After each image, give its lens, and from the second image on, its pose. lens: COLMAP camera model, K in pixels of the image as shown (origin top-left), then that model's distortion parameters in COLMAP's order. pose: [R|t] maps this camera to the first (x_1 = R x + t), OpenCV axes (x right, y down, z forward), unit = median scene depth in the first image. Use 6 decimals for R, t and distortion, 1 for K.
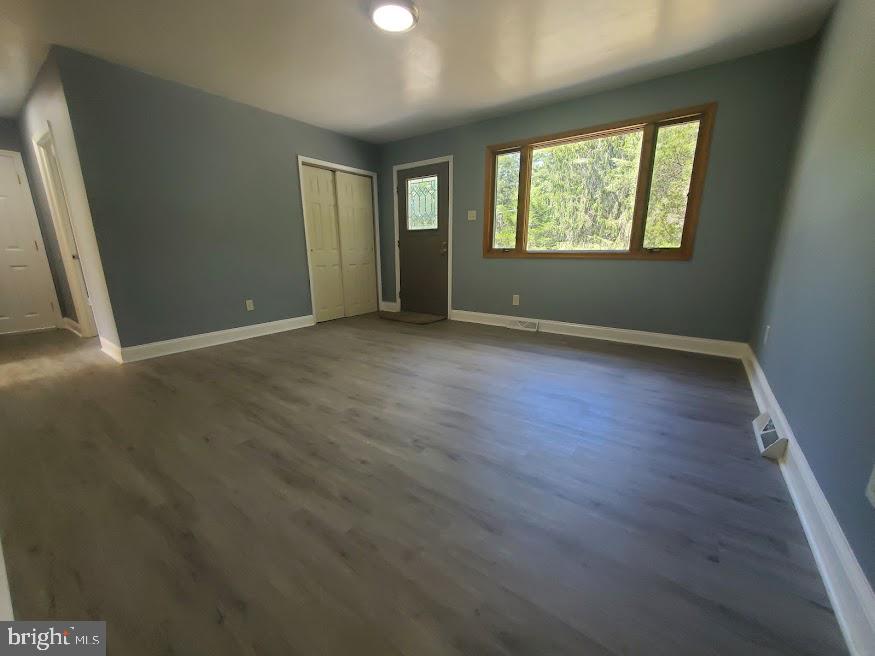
lens RADIAL K [[347.3, 0, 441.7], [0, 347.3, 333.1], [0, 0, 1]] dist [-0.000248, -0.000542]
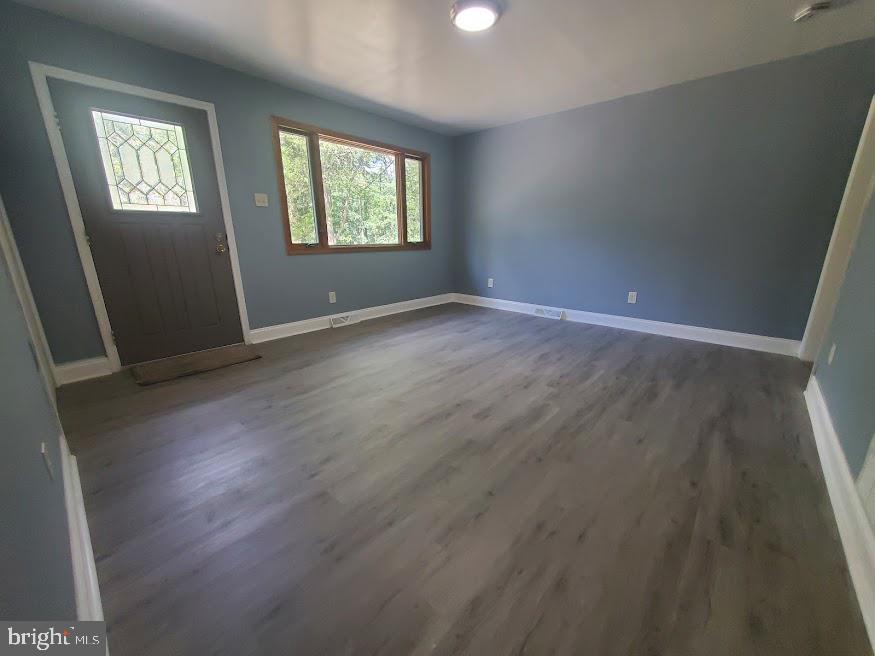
lens RADIAL K [[347.3, 0, 441.7], [0, 347.3, 333.1], [0, 0, 1]] dist [-0.000248, -0.000542]
pose [[0.104690, -0.263977, 0.958831, -0.903480], [0.234154, 0.943567, 0.234209, -0.201328], [-0.966546, 0.199995, 0.160594, 0.741881]]
